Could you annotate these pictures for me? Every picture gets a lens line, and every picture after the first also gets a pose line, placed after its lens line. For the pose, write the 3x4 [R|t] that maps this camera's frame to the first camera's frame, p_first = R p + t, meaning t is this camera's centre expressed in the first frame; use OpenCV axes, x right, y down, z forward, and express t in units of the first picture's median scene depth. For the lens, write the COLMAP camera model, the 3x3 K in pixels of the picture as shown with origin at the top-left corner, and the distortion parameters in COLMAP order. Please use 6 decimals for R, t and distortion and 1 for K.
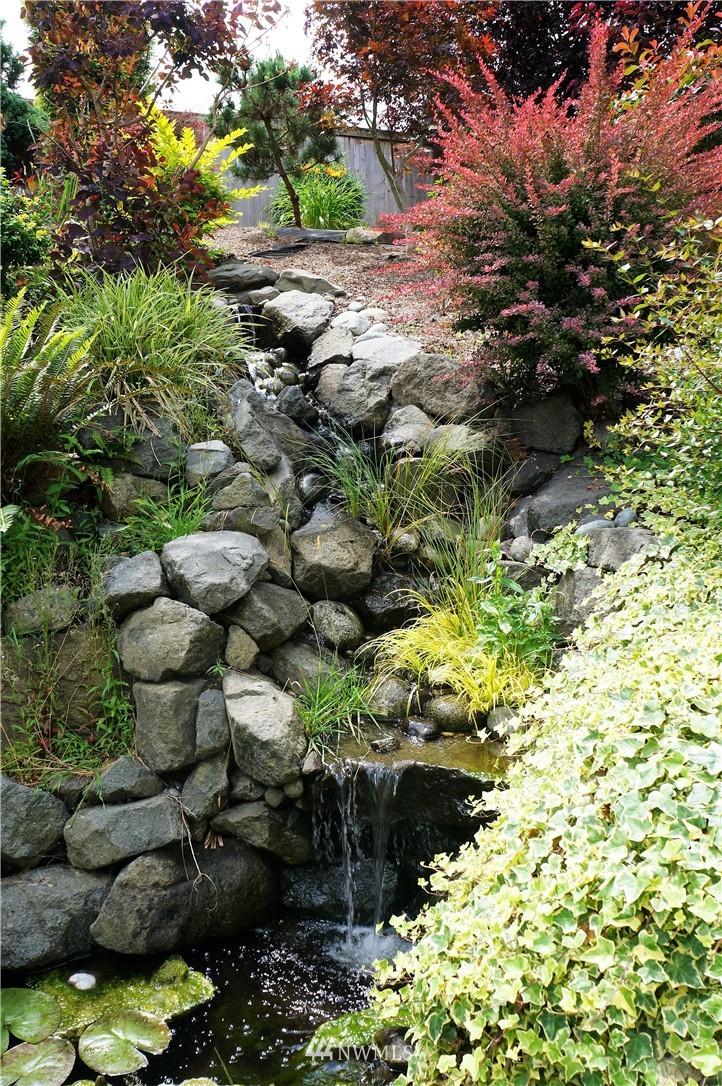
lens RADIAL K [[859.6, 0, 361.0], [0, 859.6, 543.0], [0, 0, 1]] dist [-0.199879, 0.158076]
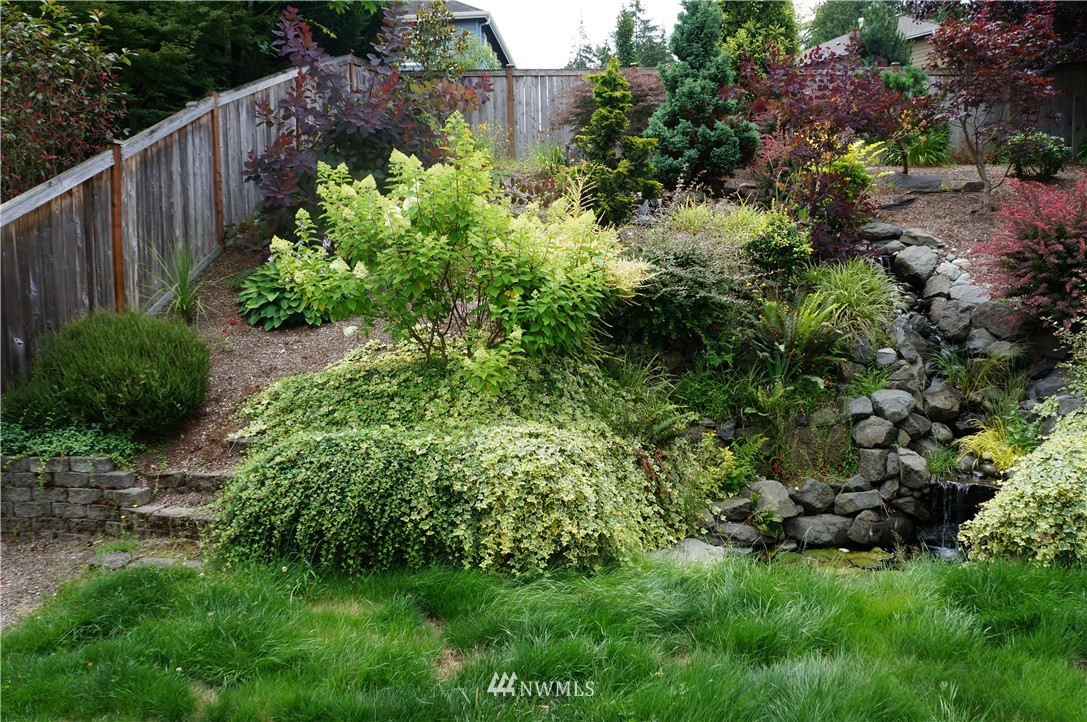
lens RADIAL K [[860.3, 0, 543.5], [0, 860.3, 361.0], [0, 0, 1]] dist [-0.199879, 0.158076]
pose [[0.908384, 0.049067, -0.415249, -0.094771], [-0.054612, 0.998507, -0.001481, -0.038086], [0.414556, 0.024023, 0.909707, -1.579667]]
